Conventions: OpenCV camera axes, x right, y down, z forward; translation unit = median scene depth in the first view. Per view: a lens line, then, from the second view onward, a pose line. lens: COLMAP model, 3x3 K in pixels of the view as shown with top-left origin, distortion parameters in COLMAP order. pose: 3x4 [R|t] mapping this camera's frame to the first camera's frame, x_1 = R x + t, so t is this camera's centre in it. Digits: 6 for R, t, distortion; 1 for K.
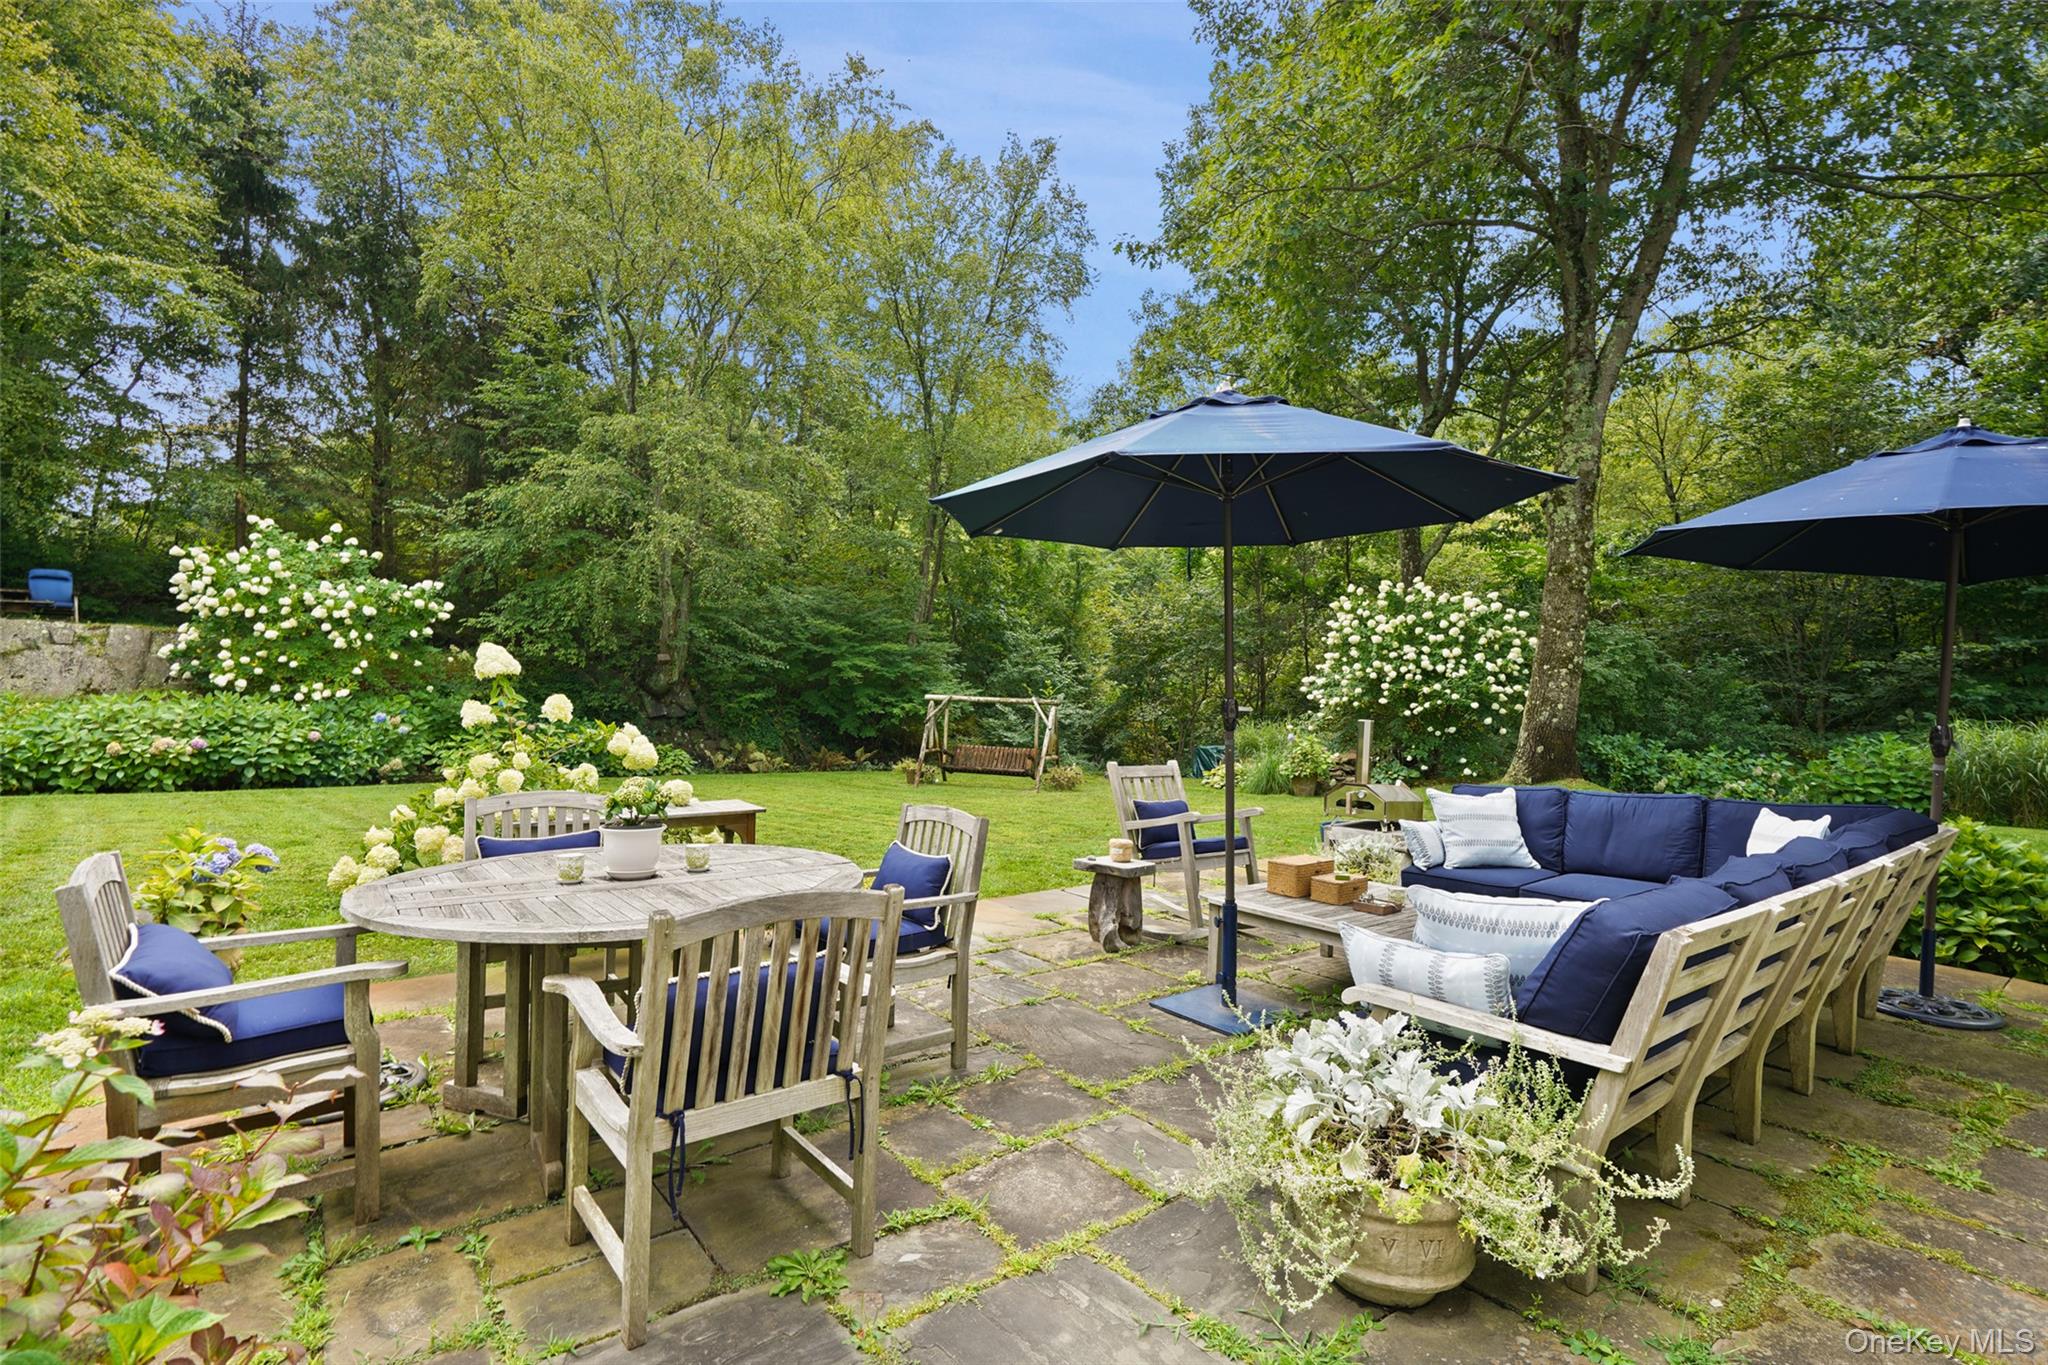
lens RADIAL K [[953.3, 0, 1024.0], [0, 953.3, 682.5], [0, 0, 1]] dist [-0.000638, 0.001341]
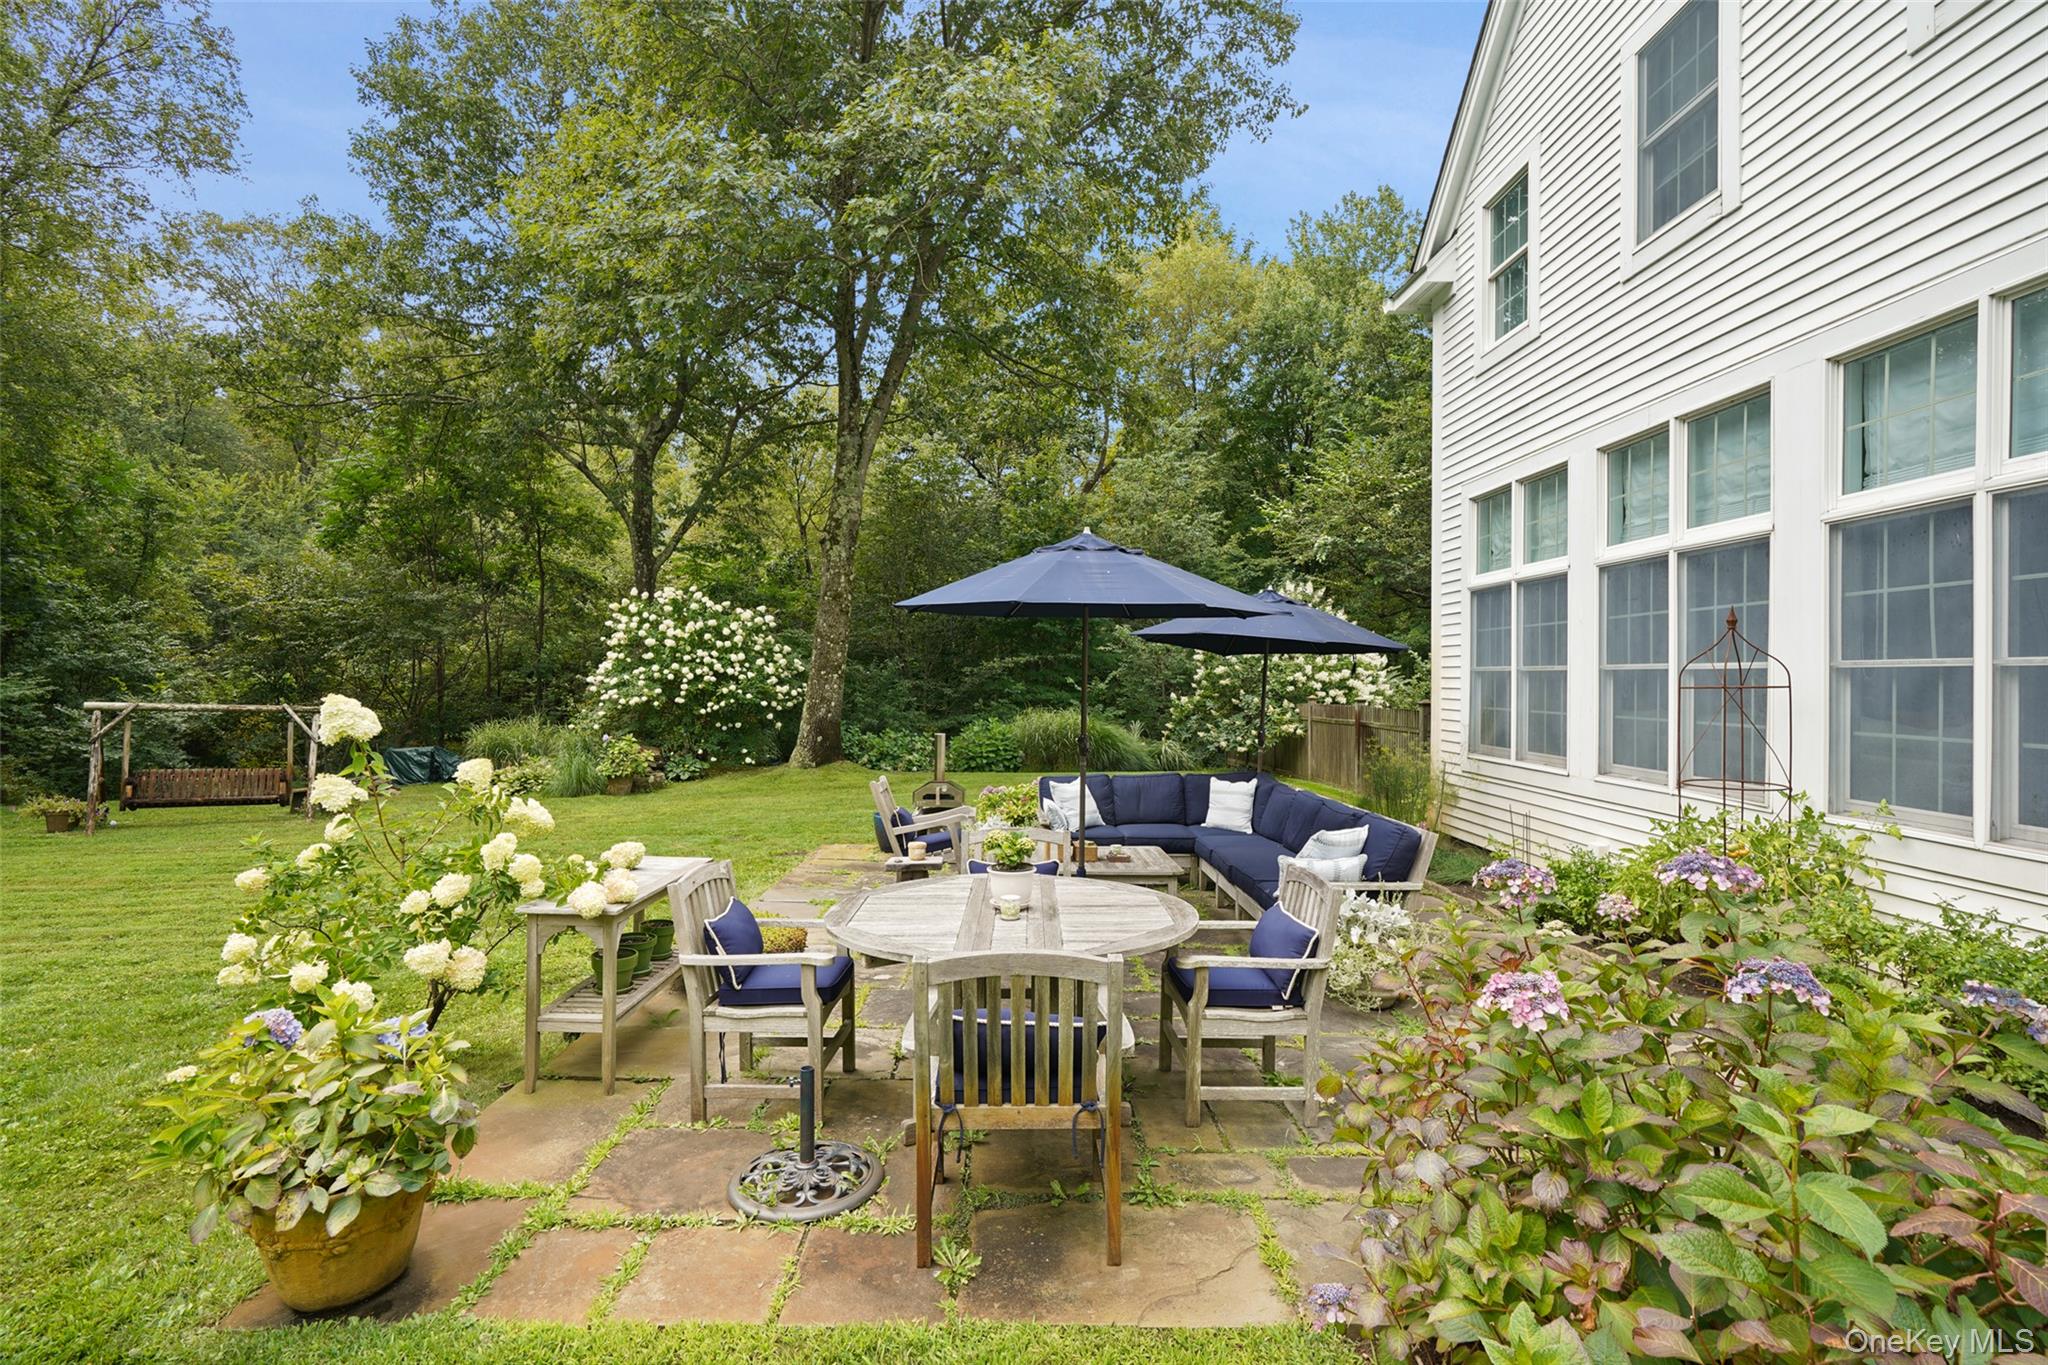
lens RADIAL K [[946.2, 0, 1014.4], [0, 946.2, 677.1], [0, 0, 1]] dist [-0.003800, -0.000091]
pose [[0.612863, 0.001338, 0.790188, -0.255542], [-0.011690, 0.999904, 0.007374, -0.020576], [-0.790103, -0.013756, 0.612820, 0.041093]]
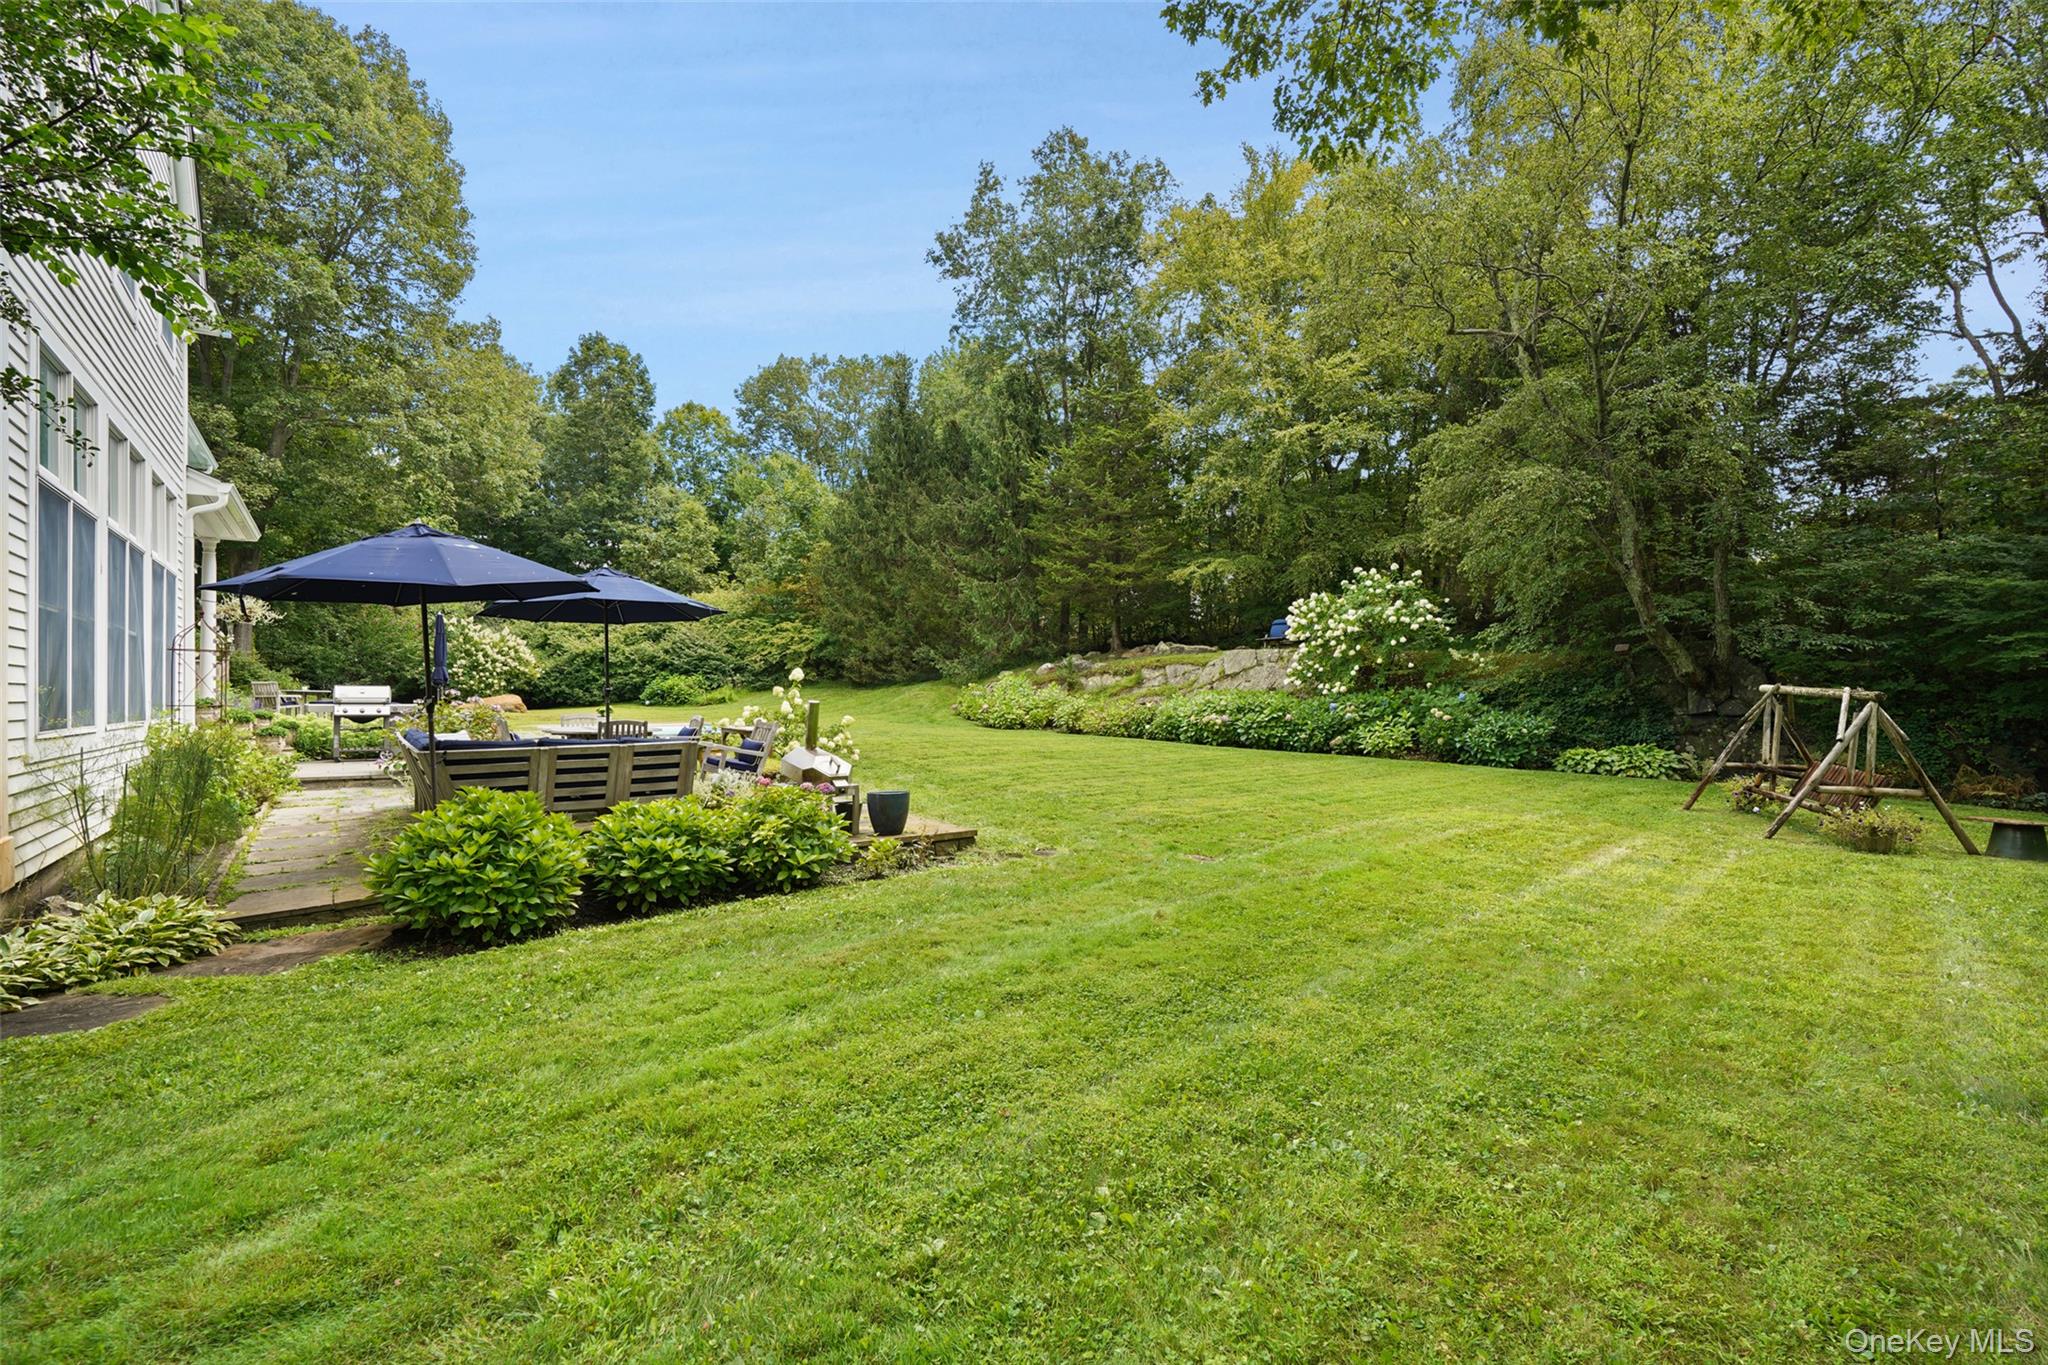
lens RADIAL K [[917.8, 0, 1013.3], [0, 917.8, 687.6], [0, 0, 1]] dist [-0.011635, 0.000261]
pose [[-0.030585, -0.008853, -0.999493, 0.626741], [0.014168, 0.999856, -0.009290, 0.014304], [0.999432, -0.014445, -0.030456, 0.532978]]
